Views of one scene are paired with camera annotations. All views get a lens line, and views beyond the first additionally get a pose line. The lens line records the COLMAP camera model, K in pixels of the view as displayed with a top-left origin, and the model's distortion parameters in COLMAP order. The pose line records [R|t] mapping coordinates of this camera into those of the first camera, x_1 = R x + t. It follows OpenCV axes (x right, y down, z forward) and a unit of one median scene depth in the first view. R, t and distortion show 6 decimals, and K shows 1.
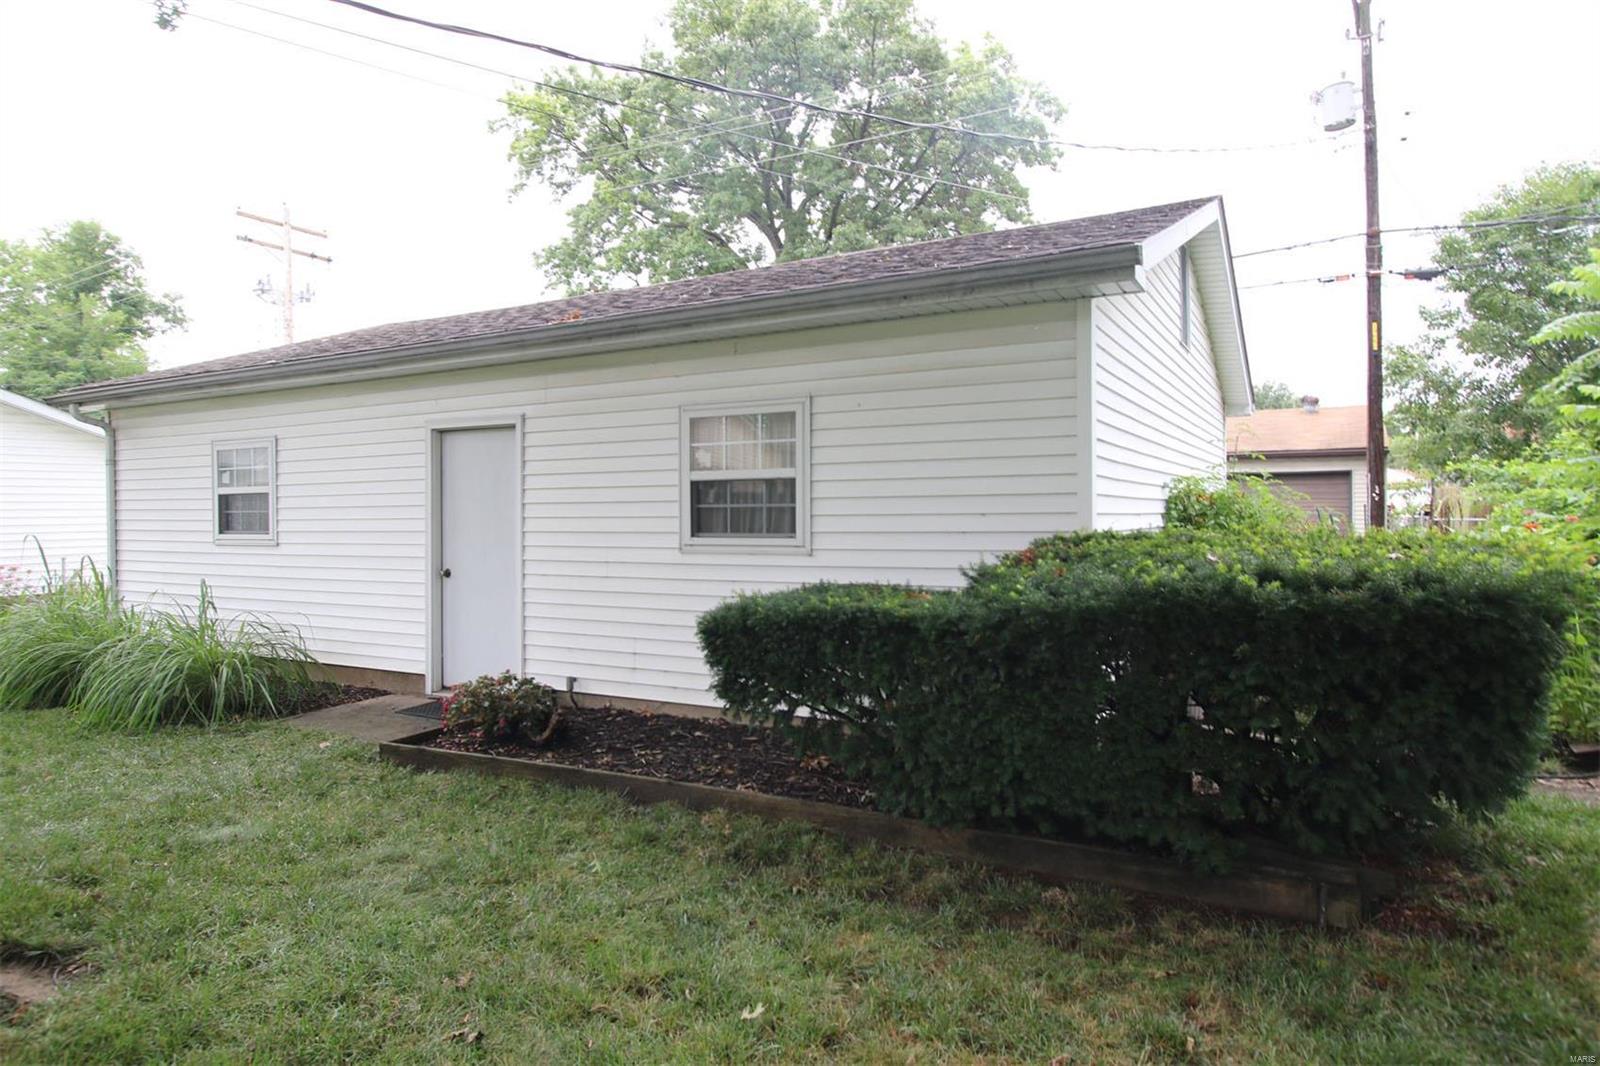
lens RADIAL K [[917.4, 0, 800.2], [0, 917.4, 530.4], [0, 0, 1]] dist [-0.001165, 0.000418]
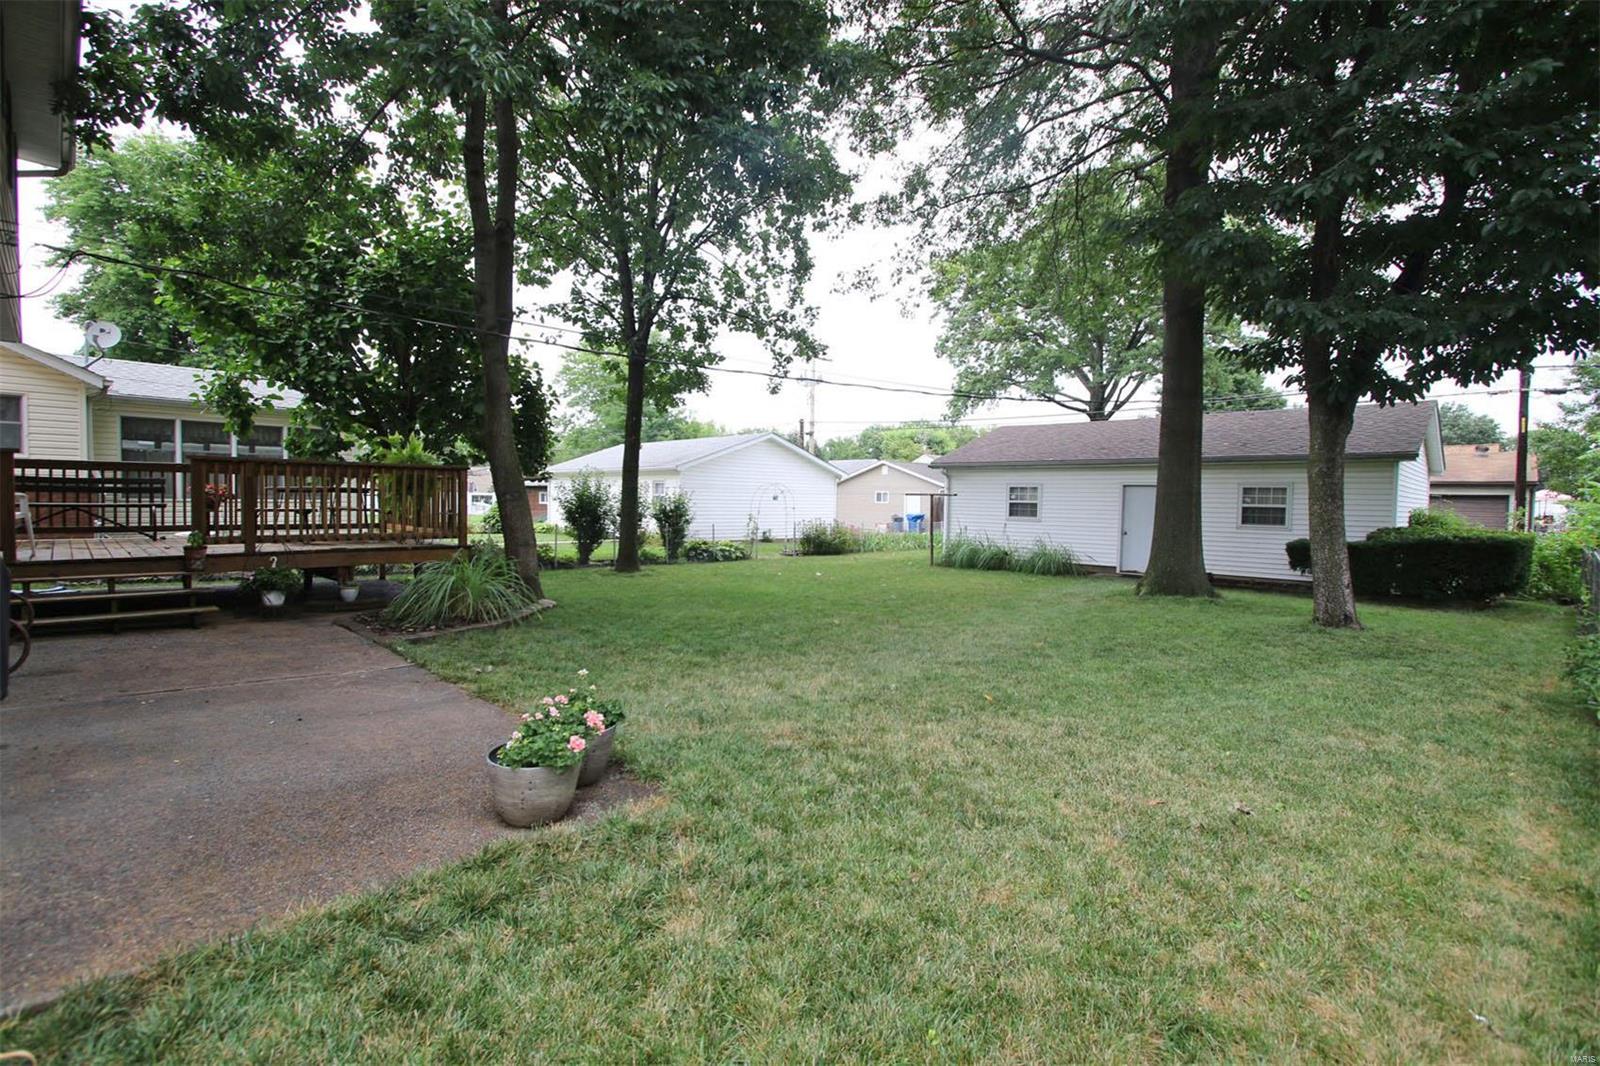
lens RADIAL K [[714.4, 0, 796.8], [0, 714.4, 527.3], [0, 0, 1]] dist [-0.006622, -0.001679]
pose [[0.964753, 0.036836, -0.260566, -0.772076], [-0.031663, 0.999210, 0.024023, 0.006148], [0.261245, -0.014926, 0.965157, -1.452791]]
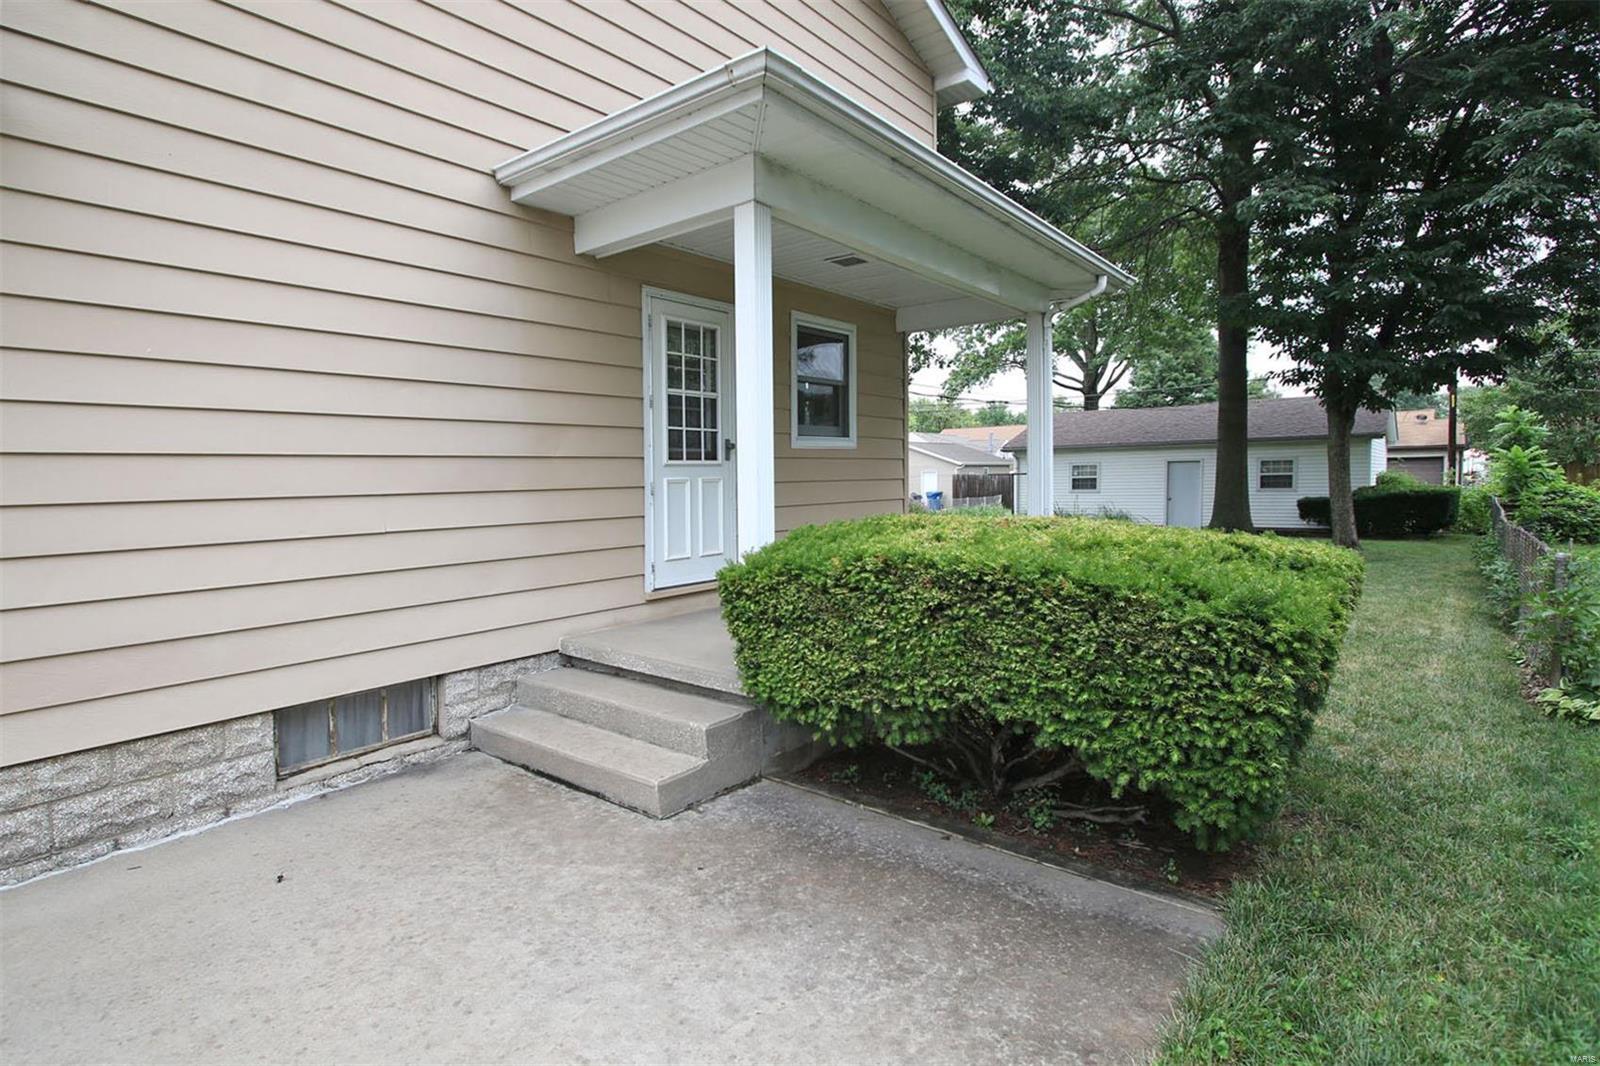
lens RADIAL K [[786.9, 0, 803.5], [0, 786.9, 534.3], [0, 0, 1]] dist [-0.013946, -0.000559]
pose [[0.986751, 0.000189, -0.162244, -1.291431], [0.008417, 0.998593, 0.052355, 0.009857], [0.162026, -0.053027, 0.985361, -2.347012]]
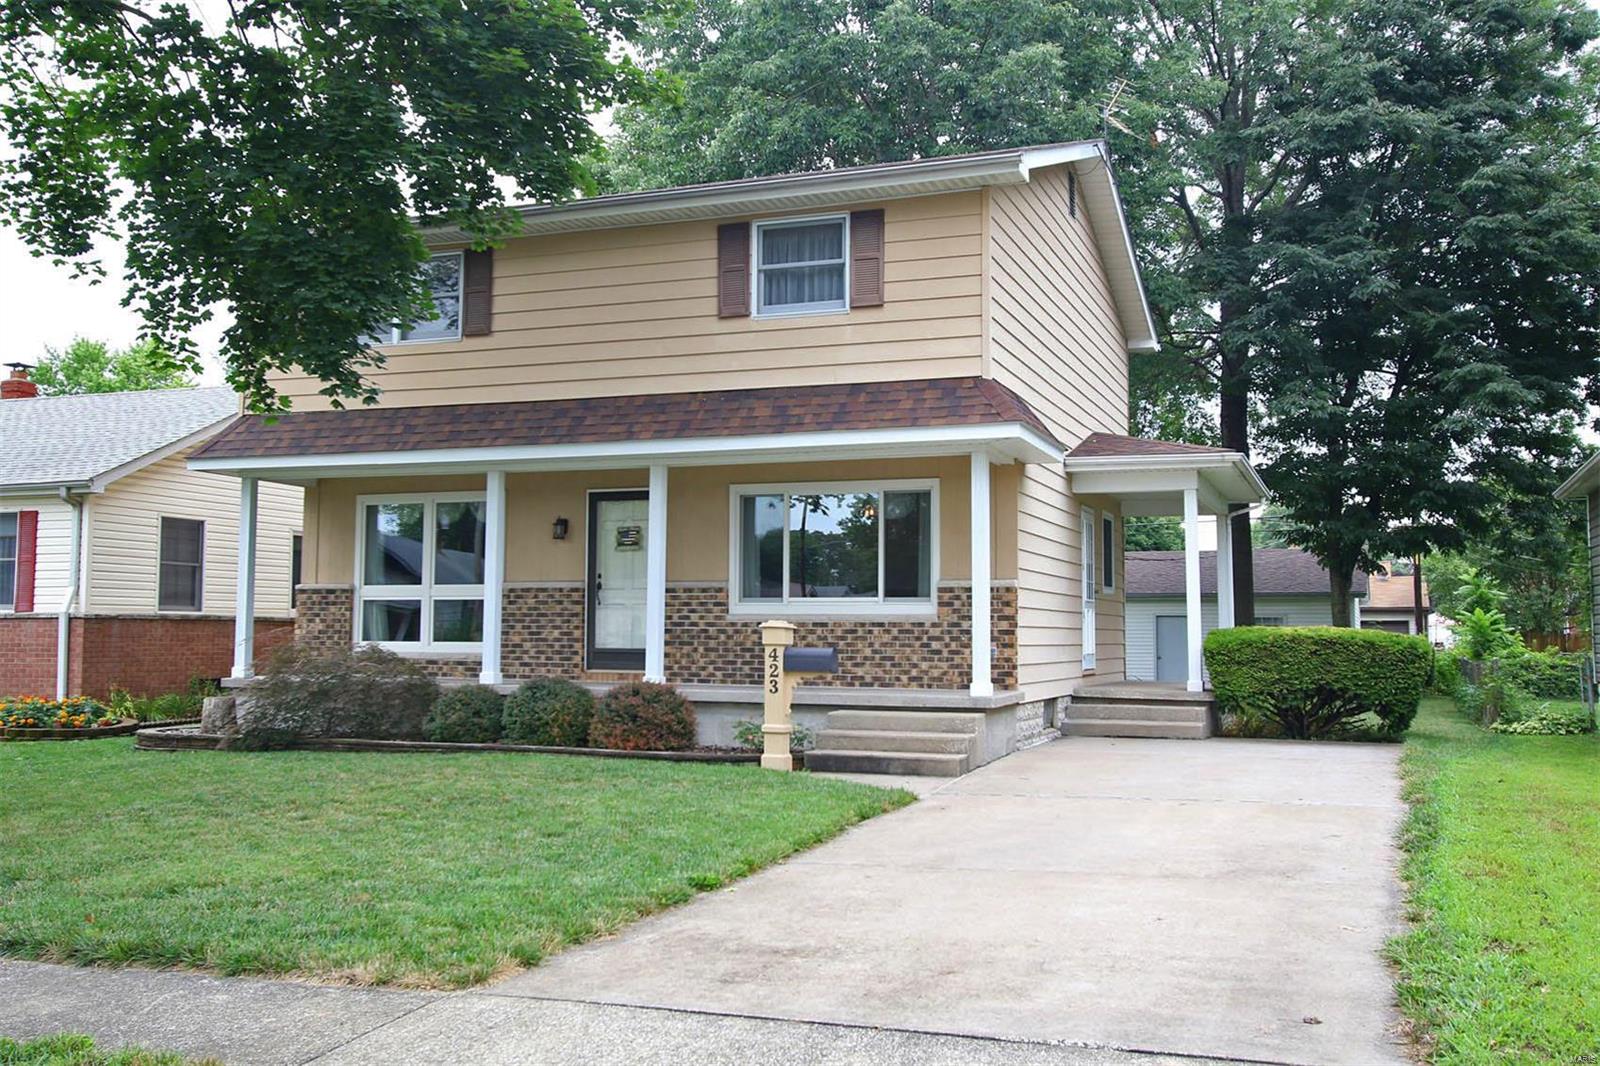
lens RADIAL K [[1524.1, 0, 796.0], [0, 1524.1, 536.6], [0, 0, 1]] dist [0.006587, 0.000000]
pose [[0.988115, 0.023174, 0.151963, -2.451943], [-0.009540, 0.995910, -0.089843, 0.114036], [-0.153423, 0.087325, 0.984295, -4.163527]]
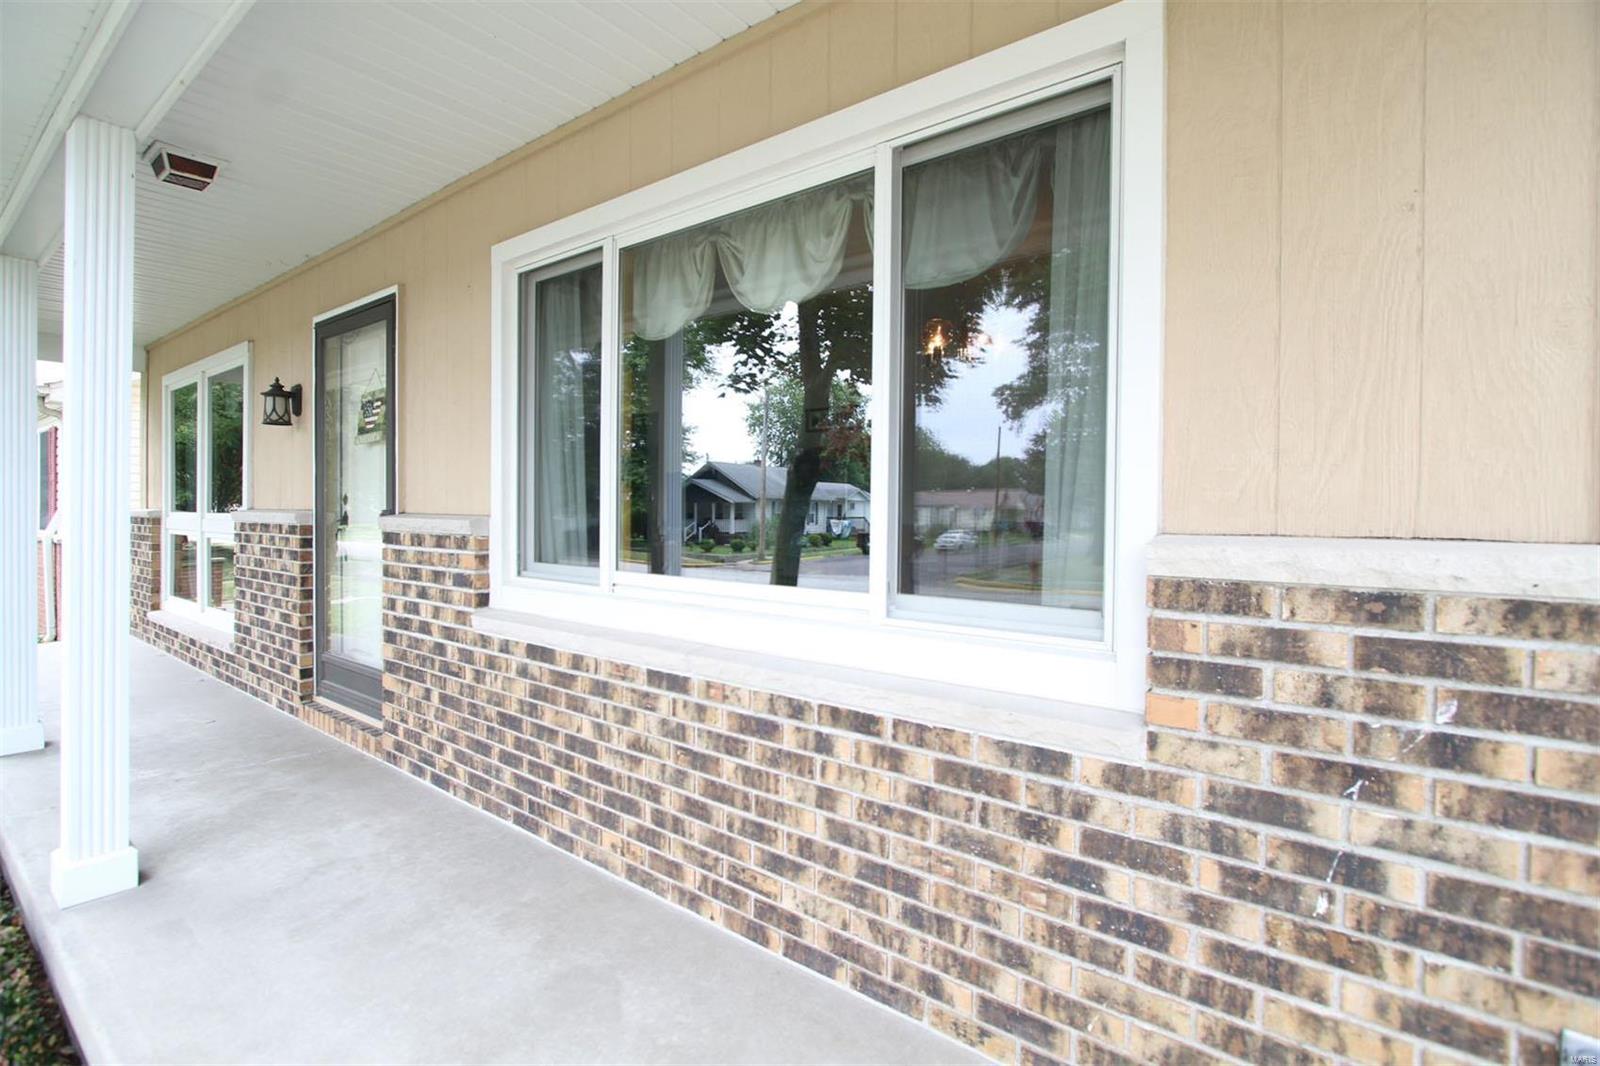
lens RADIAL K [[714.4, 0, 791.7], [0, 714.4, 527.1], [0, 0, 1]] dist [-0.006622, -0.001679]
pose [[0.991670, 0.018305, -0.127499, -1.986414], [-0.018327, 0.999832, 0.001003, -0.022962], [0.127496, 0.001342, 0.991838, -2.233139]]
